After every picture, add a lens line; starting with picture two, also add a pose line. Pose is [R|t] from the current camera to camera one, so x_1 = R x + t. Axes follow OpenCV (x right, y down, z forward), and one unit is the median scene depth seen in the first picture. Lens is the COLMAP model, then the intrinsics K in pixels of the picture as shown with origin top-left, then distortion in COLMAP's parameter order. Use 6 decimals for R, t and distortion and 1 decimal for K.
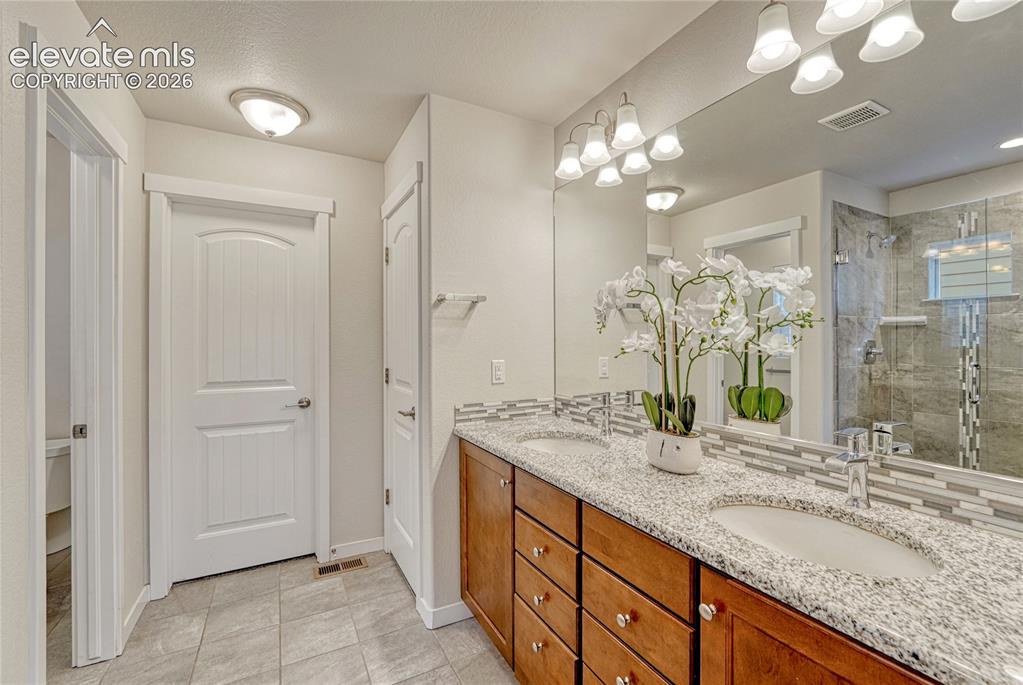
lens RADIAL K [[427.1, 0, 511.5], [0, 427.1, 342.5], [0, 0, 1]] dist [-0.019482, 0.000026]
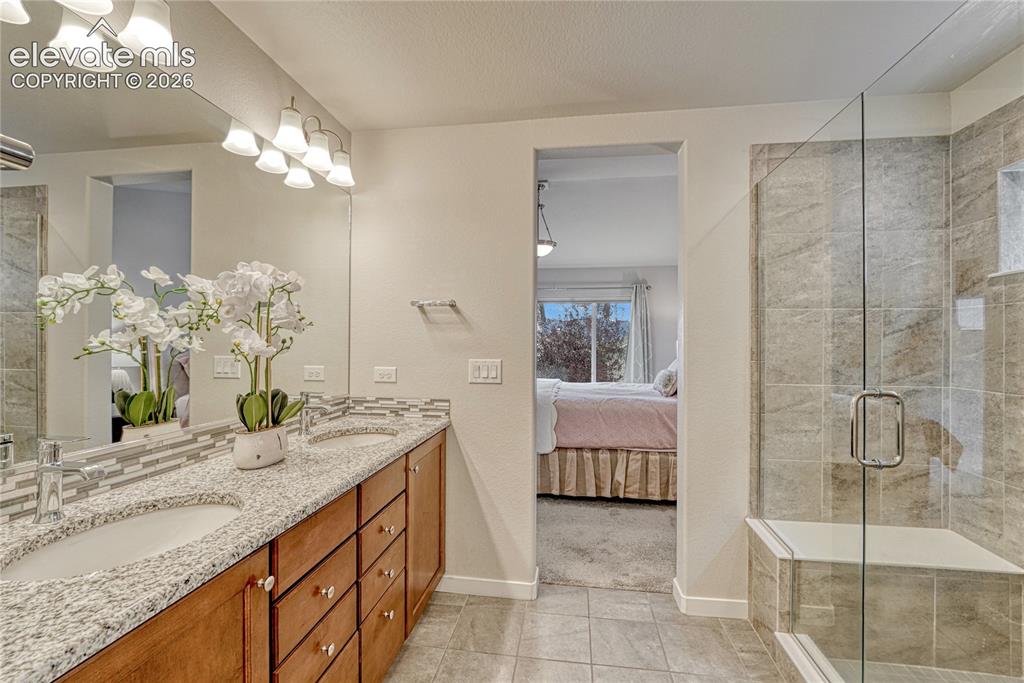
lens RADIAL K [[427.3, 0, 513.7], [0, 427.3, 350.8], [0, 0, 1]] dist [-0.003936, -0.000046]
pose [[-0.799924, -0.000497, 0.600101, -0.601738], [0.013013, 0.999750, 0.018173, 0.013868], [-0.599960, 0.022346, -0.799718, 1.223276]]
